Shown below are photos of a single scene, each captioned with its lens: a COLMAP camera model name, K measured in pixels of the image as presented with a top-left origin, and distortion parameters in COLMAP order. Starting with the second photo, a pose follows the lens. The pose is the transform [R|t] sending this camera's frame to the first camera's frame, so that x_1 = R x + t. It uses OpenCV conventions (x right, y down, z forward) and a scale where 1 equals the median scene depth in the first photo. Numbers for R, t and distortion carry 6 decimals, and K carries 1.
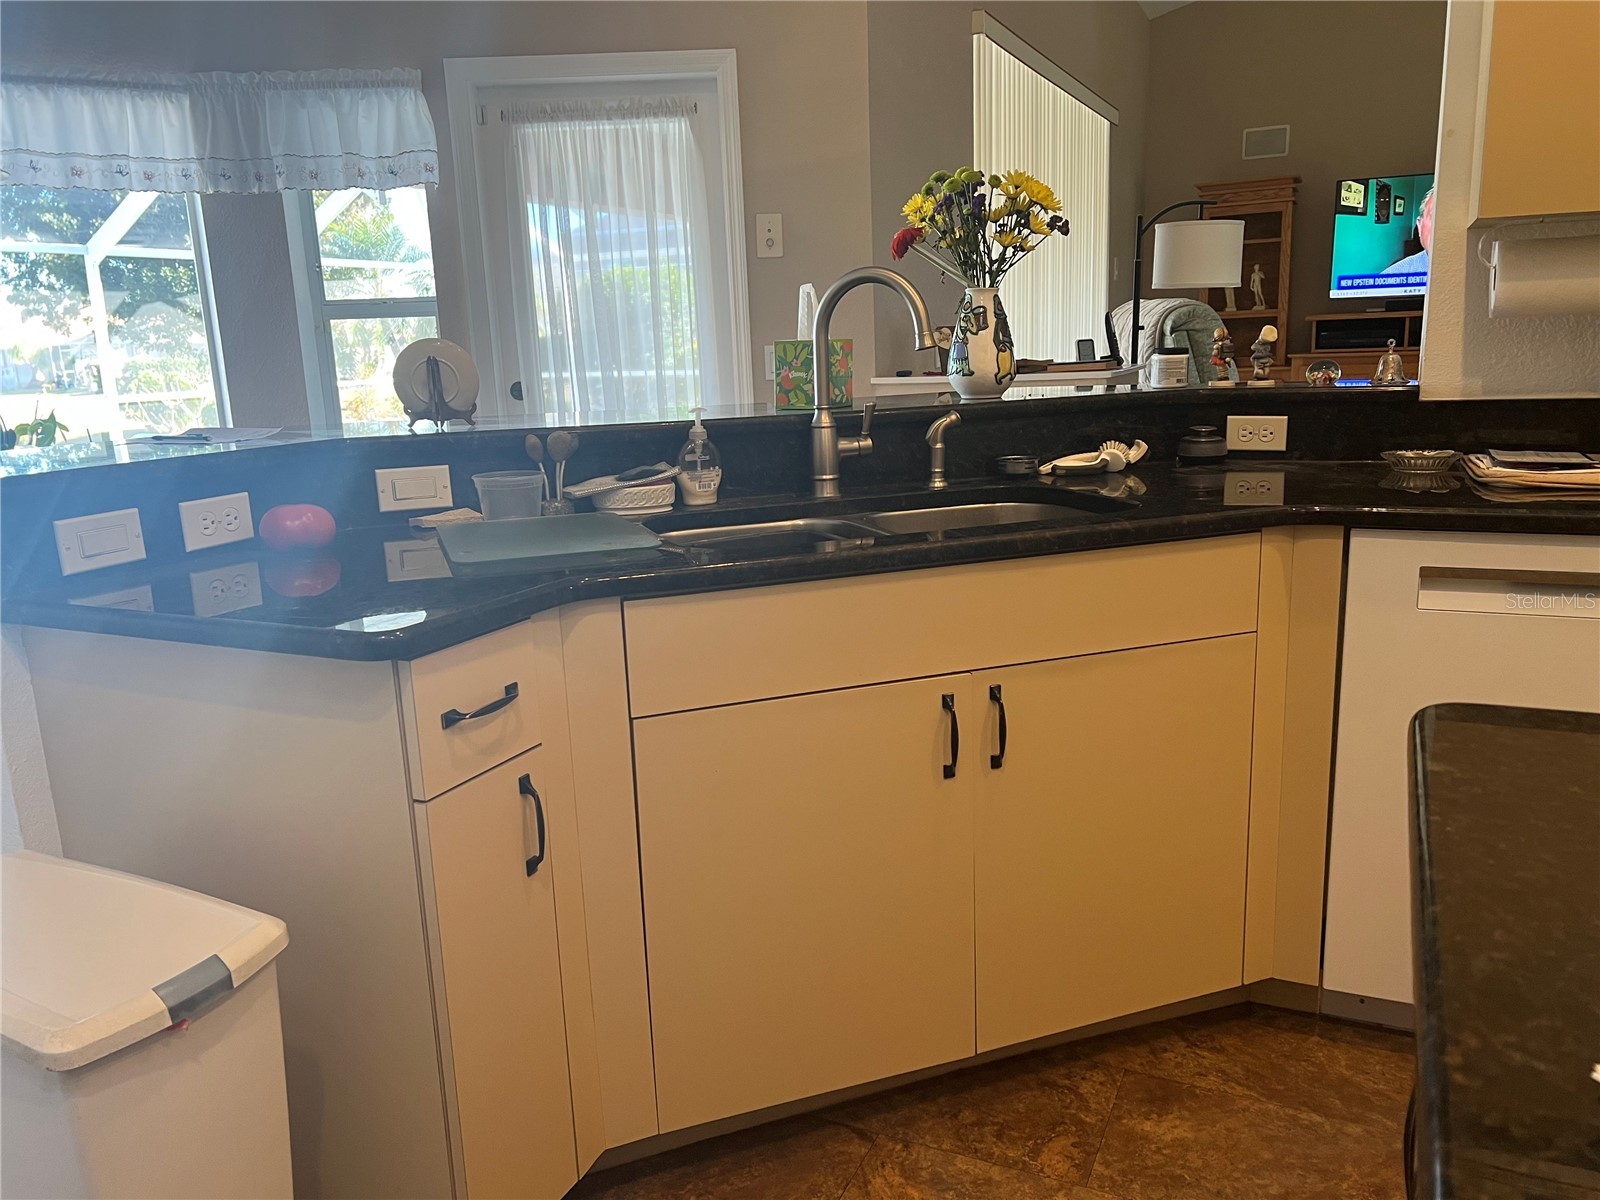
lens RADIAL K [[1202.3, 0, 787.5], [0, 1202.3, 603.3], [0, 0, 1]] dist [0.064468, -0.073328]
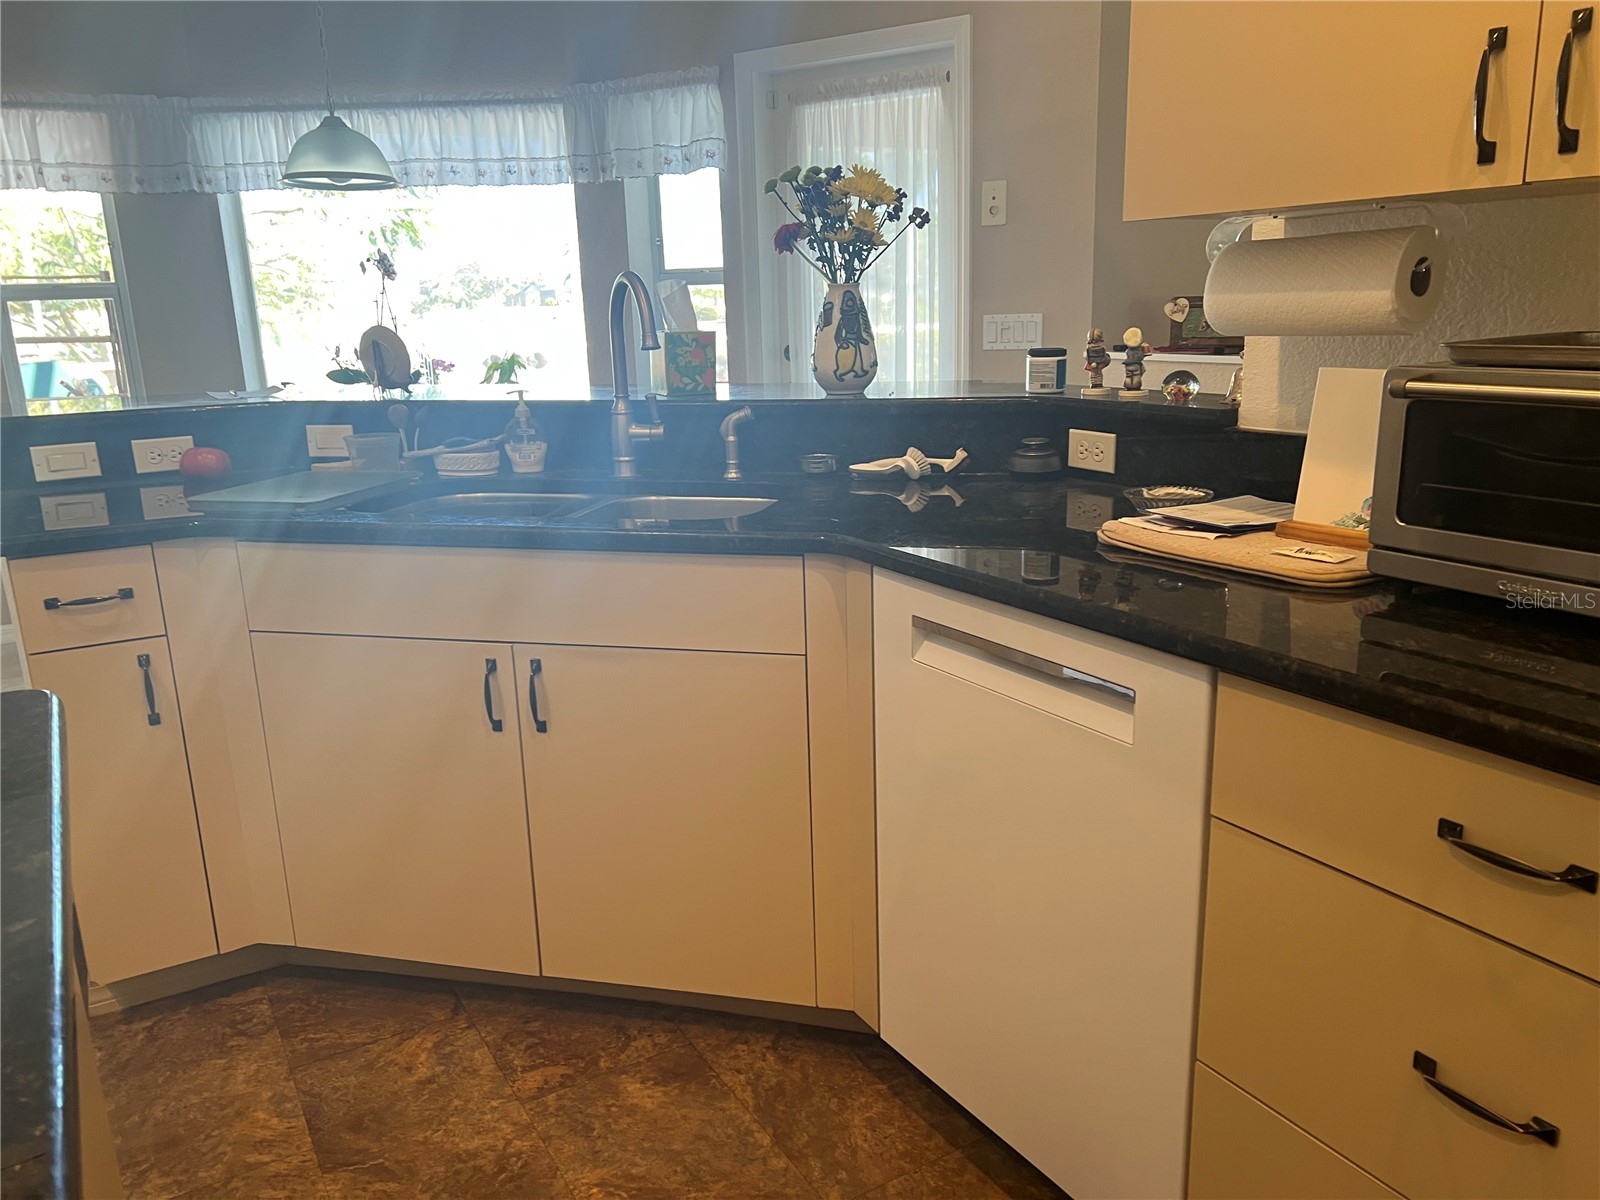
lens RADIAL K [[1202.3, 0, 808.2], [0, 1202.3, 609.9], [0, 0, 1]] dist [0.064468, -0.073328]
pose [[0.825860, 0.154666, -0.542248, 0.732875], [-0.122744, 0.987897, 0.094836, -0.085950], [0.550353, -0.011764, 0.834849, 0.147830]]
